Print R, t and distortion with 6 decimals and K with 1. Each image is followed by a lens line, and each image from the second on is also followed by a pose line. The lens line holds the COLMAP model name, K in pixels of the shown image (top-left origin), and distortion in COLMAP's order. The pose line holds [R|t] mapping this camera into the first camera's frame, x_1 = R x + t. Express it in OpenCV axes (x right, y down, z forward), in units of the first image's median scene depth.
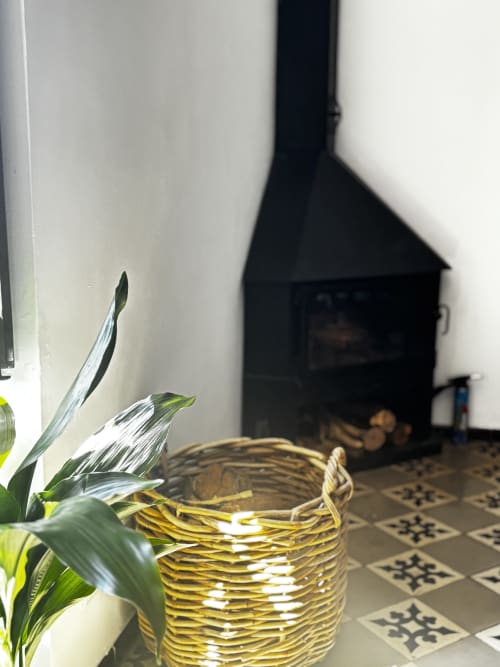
lens RADIAL K [[707.6, 0, 250.0], [0, 707.6, 333.5], [0, 0, 1]] dist [0.004953, 0.003312]
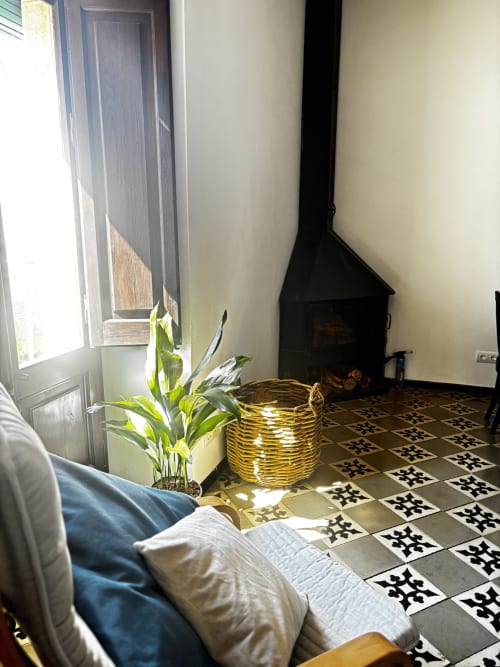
lens RADIAL K [[458.1, 0, 250.0], [0, 458.1, 333.5], [0, 0, 1]] dist [0.002976, 0.000383]
pose [[0.995408, 0.013274, -0.094798, 0.052489], [-0.010806, 0.999590, 0.026508, -0.030977], [0.095111, -0.025362, 0.995144, -0.481119]]
